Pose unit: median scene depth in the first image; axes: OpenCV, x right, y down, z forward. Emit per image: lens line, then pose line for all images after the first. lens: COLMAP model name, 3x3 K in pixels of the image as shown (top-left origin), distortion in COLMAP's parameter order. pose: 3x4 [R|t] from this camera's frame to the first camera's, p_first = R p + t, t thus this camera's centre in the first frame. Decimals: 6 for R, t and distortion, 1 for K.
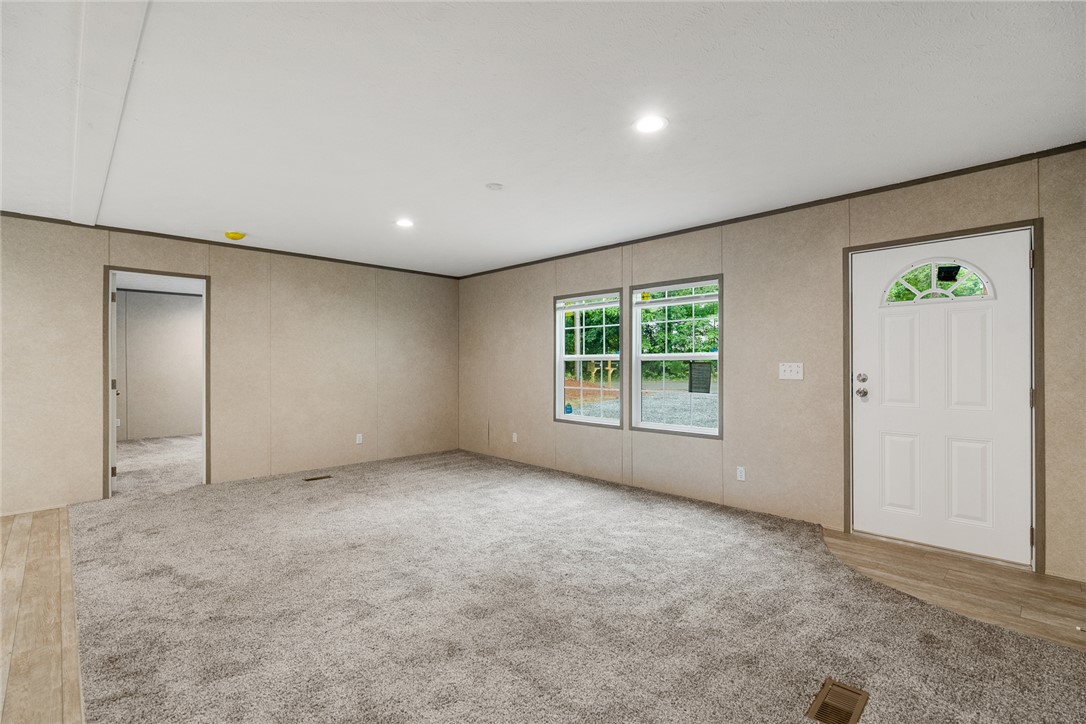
lens RADIAL K [[493.0, 0, 533.9], [0, 493.0, 366.2], [0, 0, 1]] dist [-0.009560, 0.003342]
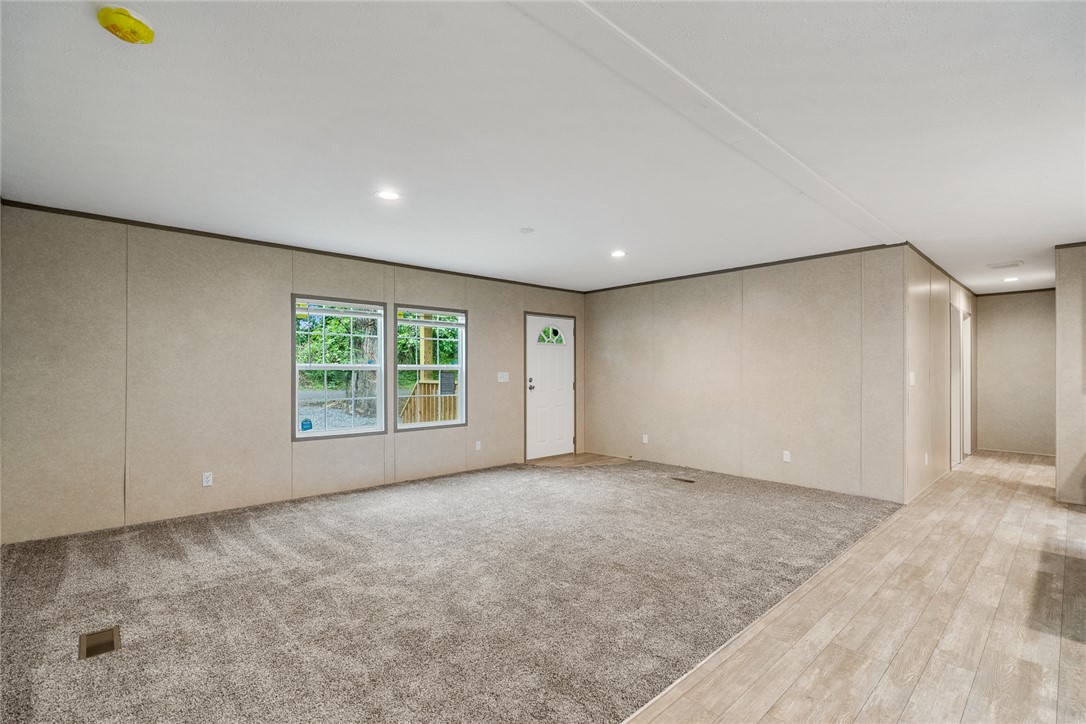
lens RADIAL K [[493.0, 0, 542.8], [0, 493.0, 373.8], [0, 0, 1]] dist [-0.009560, 0.003342]
pose [[0.026956, -0.006368, 0.999616, -1.266538], [0.003083, 0.999975, 0.006287, -0.013168], [-0.999632, 0.002913, 0.026975, 0.891274]]
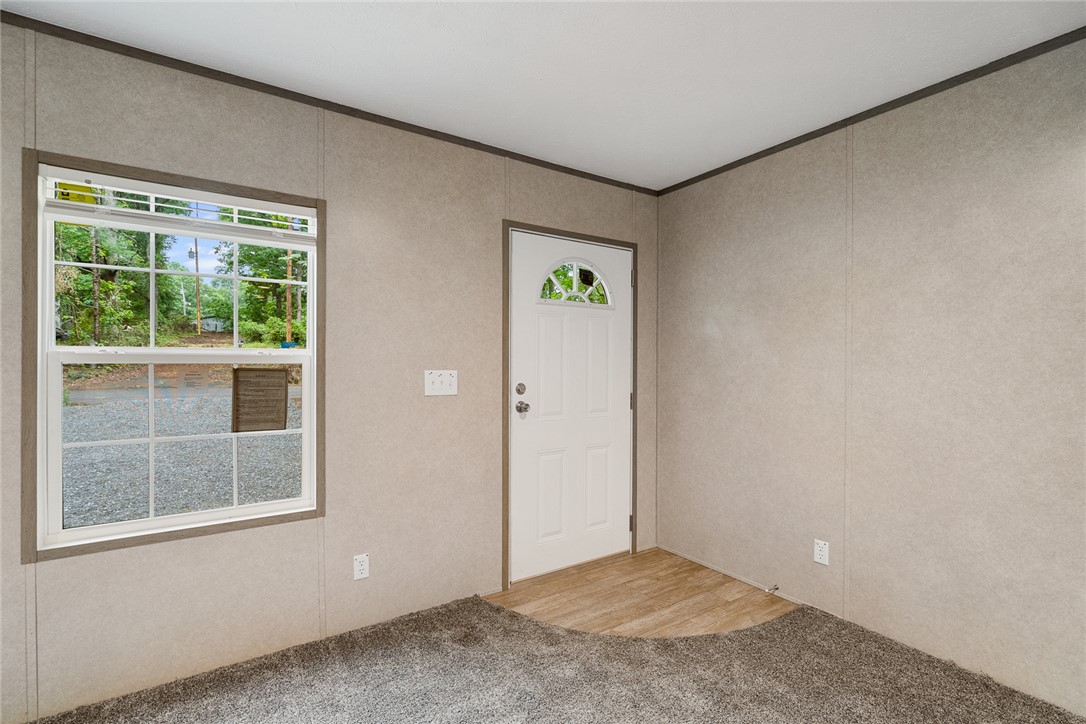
lens RADIAL K [[493.0, 0, 546.7], [0, 493.0, 367.6], [0, 0, 1]] dist [-0.009560, 0.003342]
pose [[0.174973, -0.004639, 0.984562, -0.111500], [-0.000757, 0.999988, 0.004846, -0.014500], [-0.984573, -0.001593, 0.174968, 0.811300]]
